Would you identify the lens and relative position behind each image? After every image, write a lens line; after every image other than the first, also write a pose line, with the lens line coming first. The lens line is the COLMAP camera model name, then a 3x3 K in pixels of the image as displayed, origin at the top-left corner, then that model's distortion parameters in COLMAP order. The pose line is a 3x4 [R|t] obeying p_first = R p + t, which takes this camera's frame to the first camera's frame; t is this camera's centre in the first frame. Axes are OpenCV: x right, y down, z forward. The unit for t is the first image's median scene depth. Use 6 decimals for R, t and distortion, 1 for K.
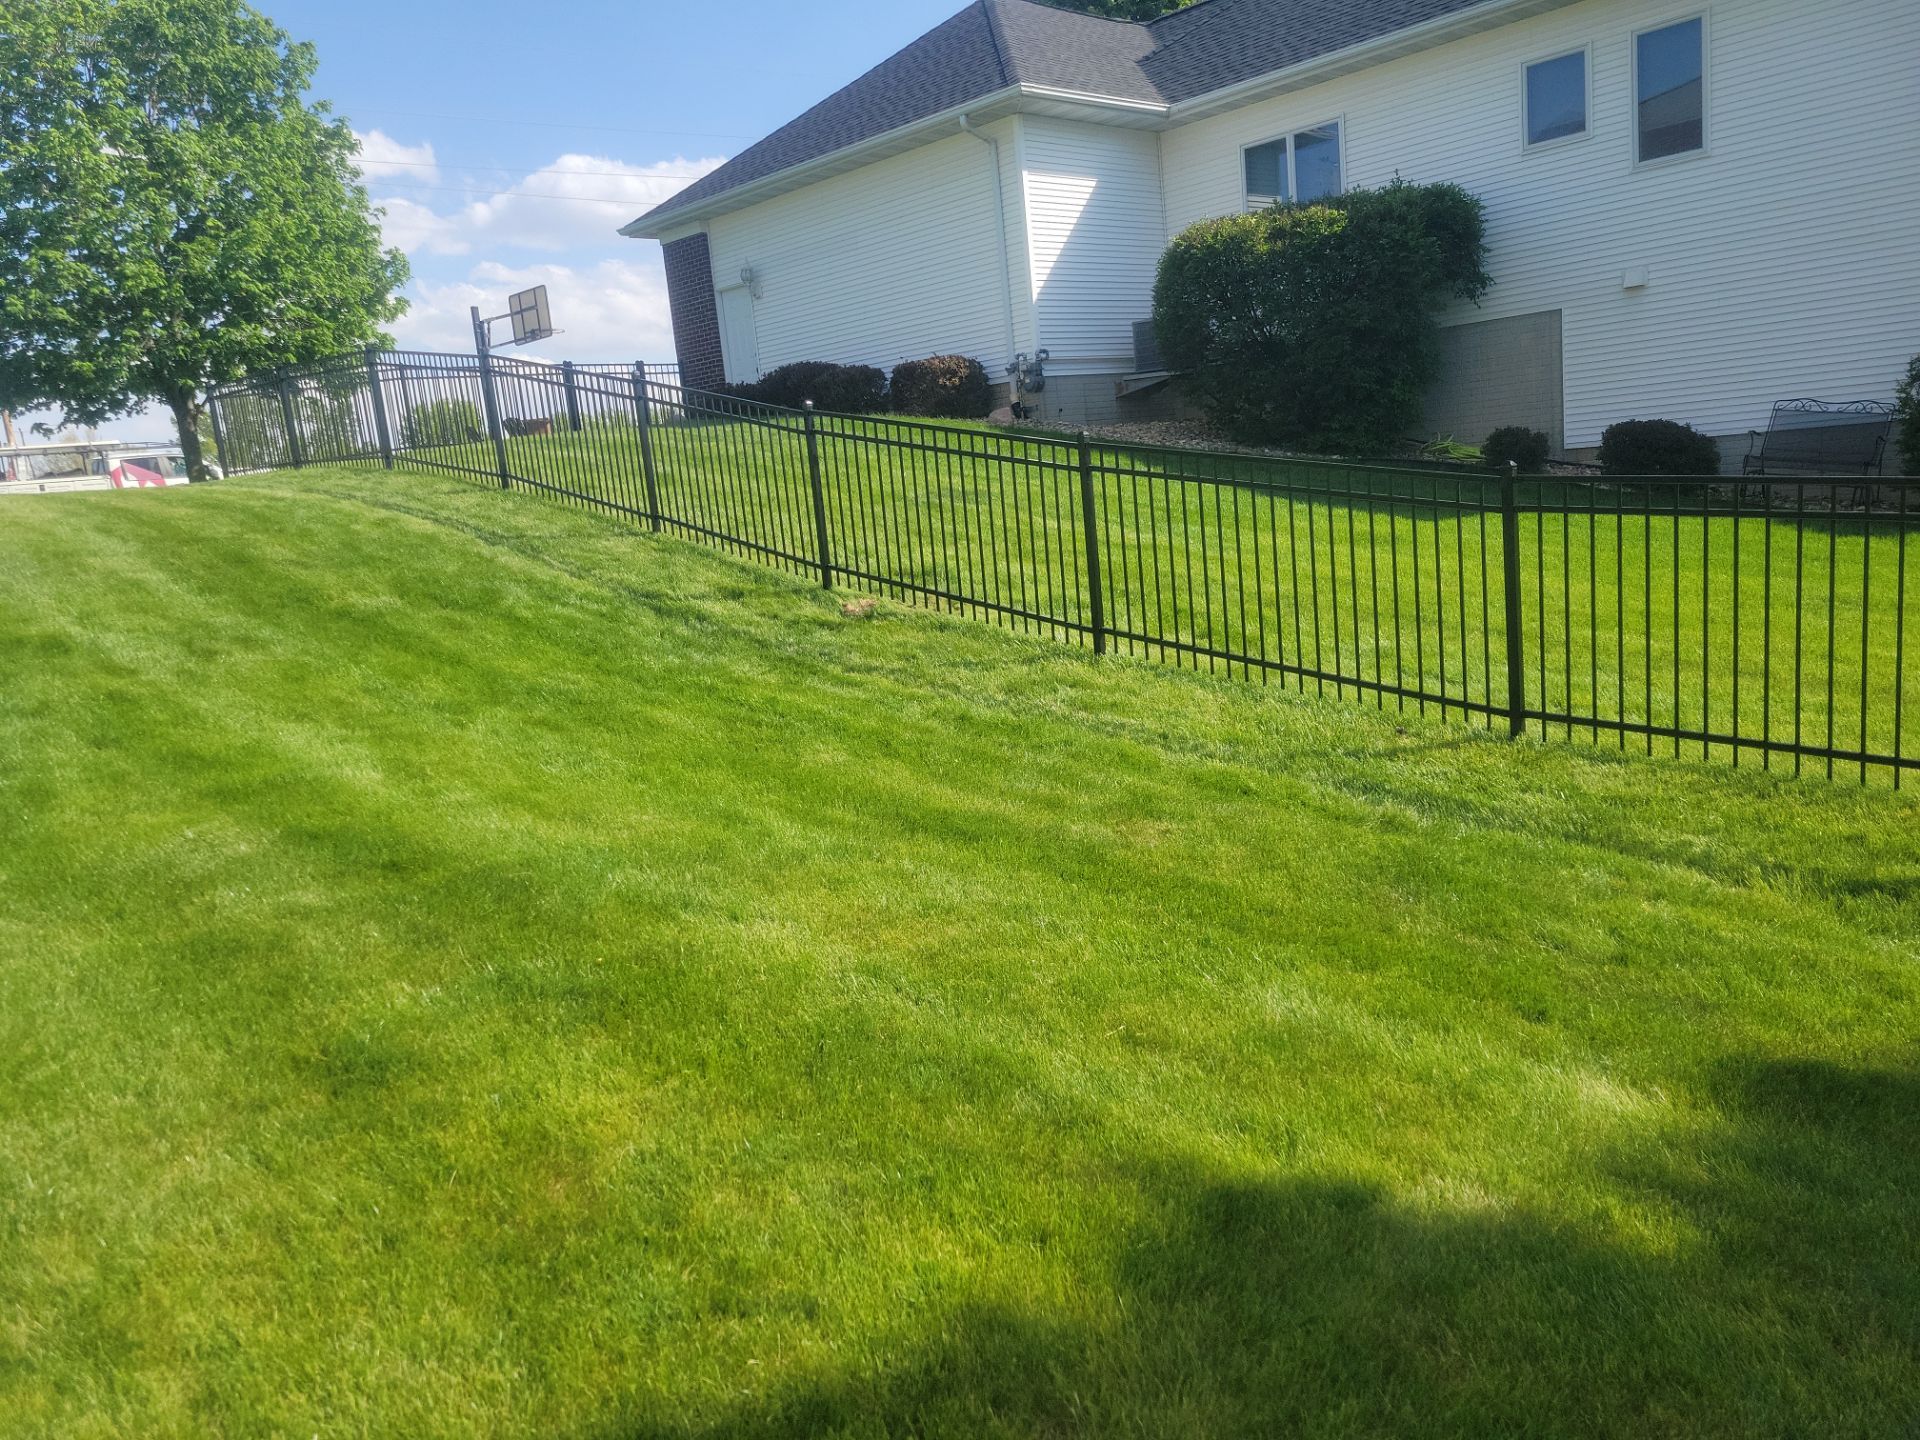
lens RADIAL K [[1432.7, 0, 961.1], [0, 1432.7, 730.3], [0, 0, 1]] dist [0.054035, -0.033469]
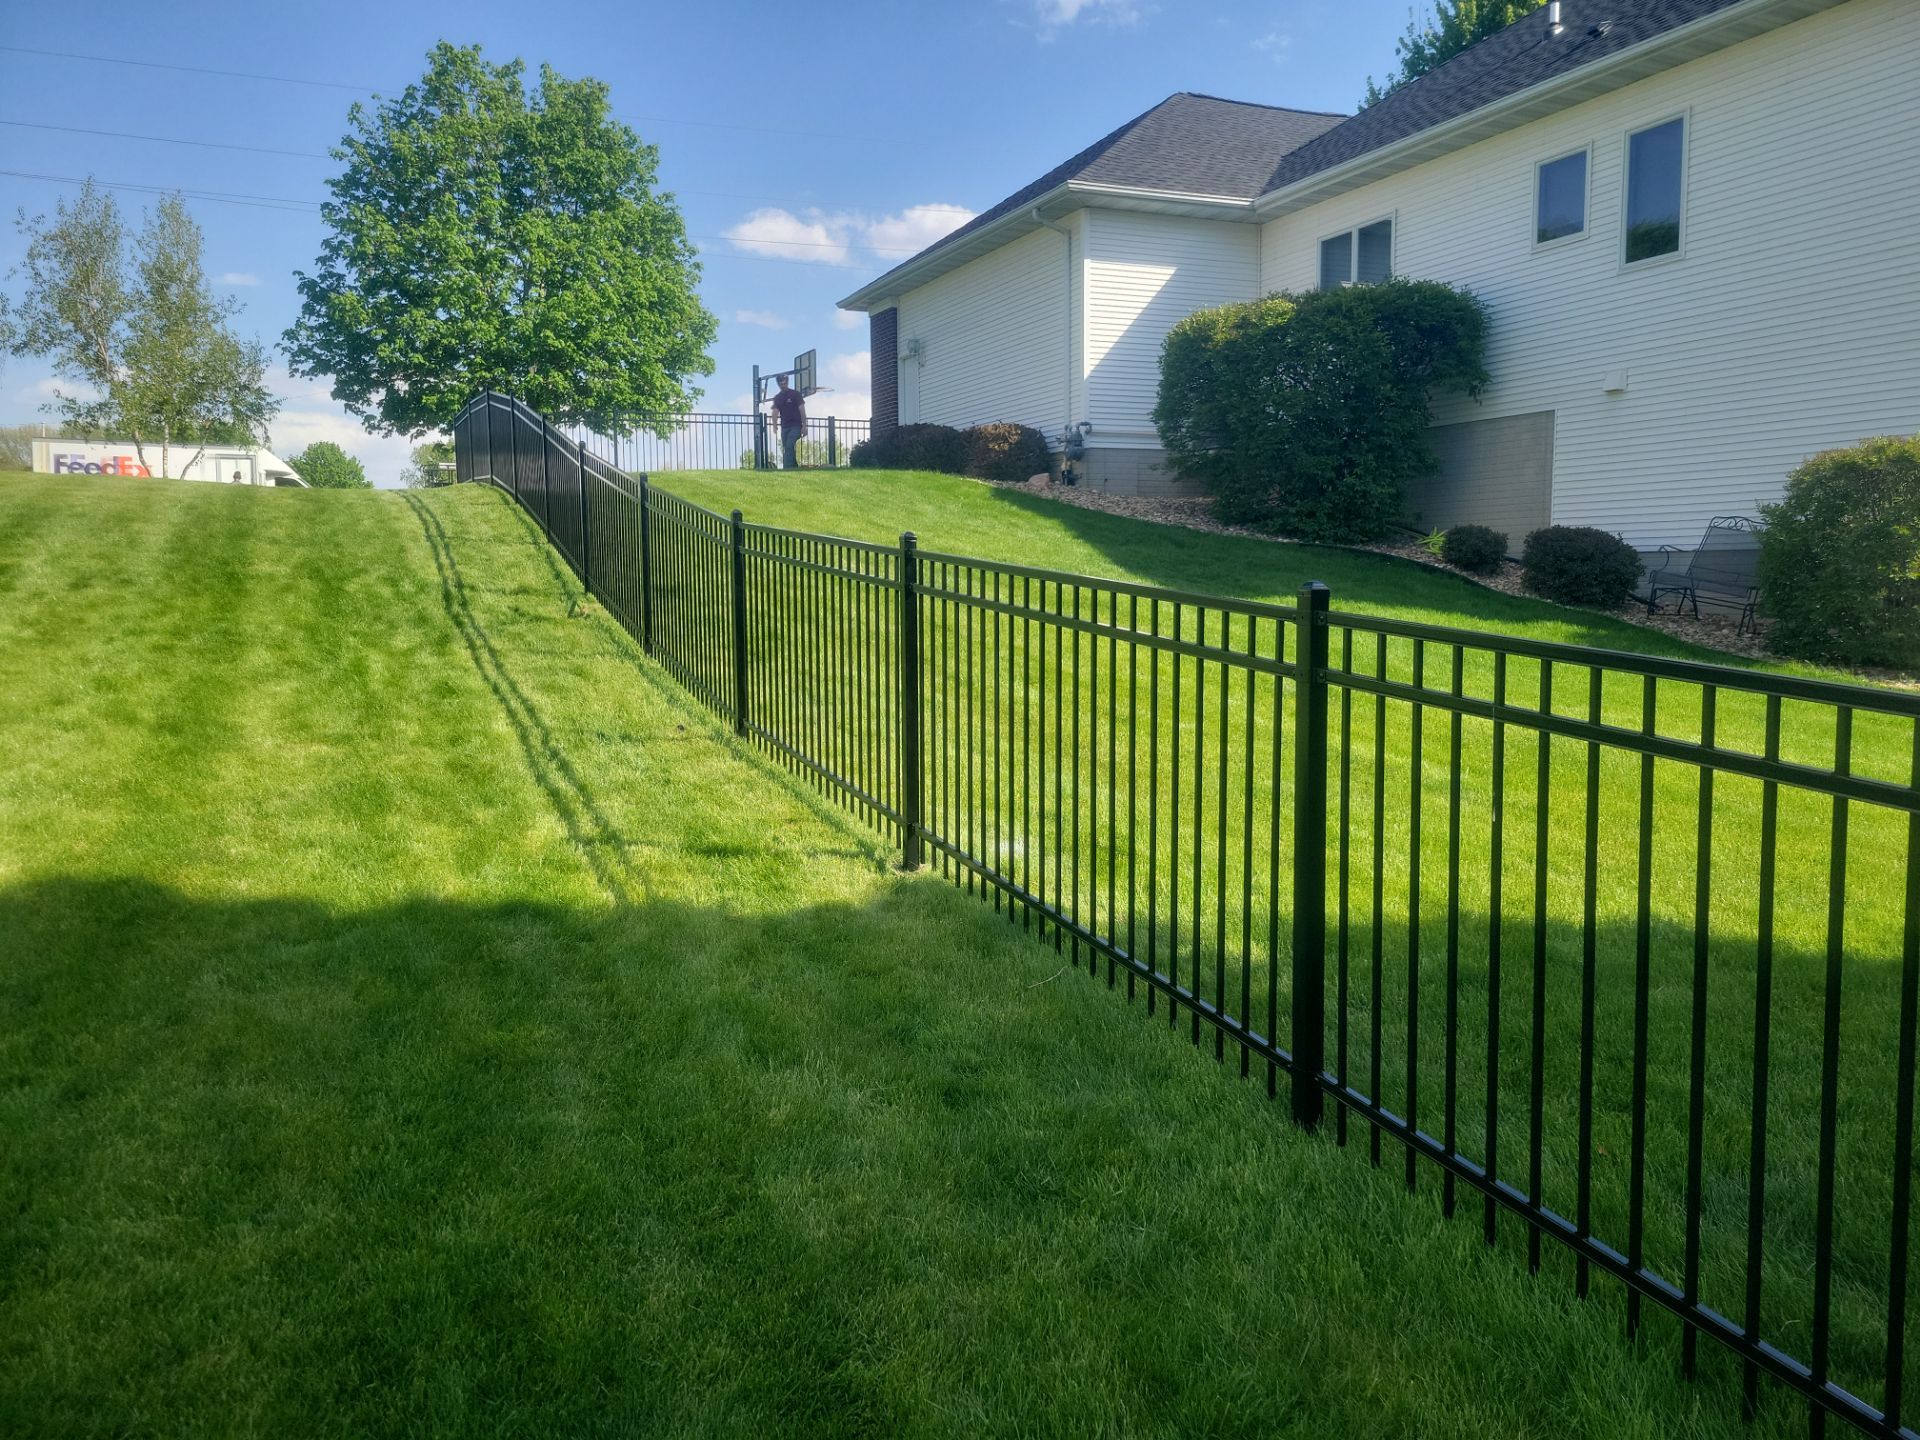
lens RADIAL K [[1432.7, 0, 962.8], [0, 1432.7, 707.4], [0, 0, 1]] dist [0.054035, -0.033469]
pose [[0.936962, 0.119669, -0.328301, 0.346128], [-0.139271, 0.989572, -0.036767, -0.003668], [0.320478, 0.080172, 0.943857, -0.018229]]
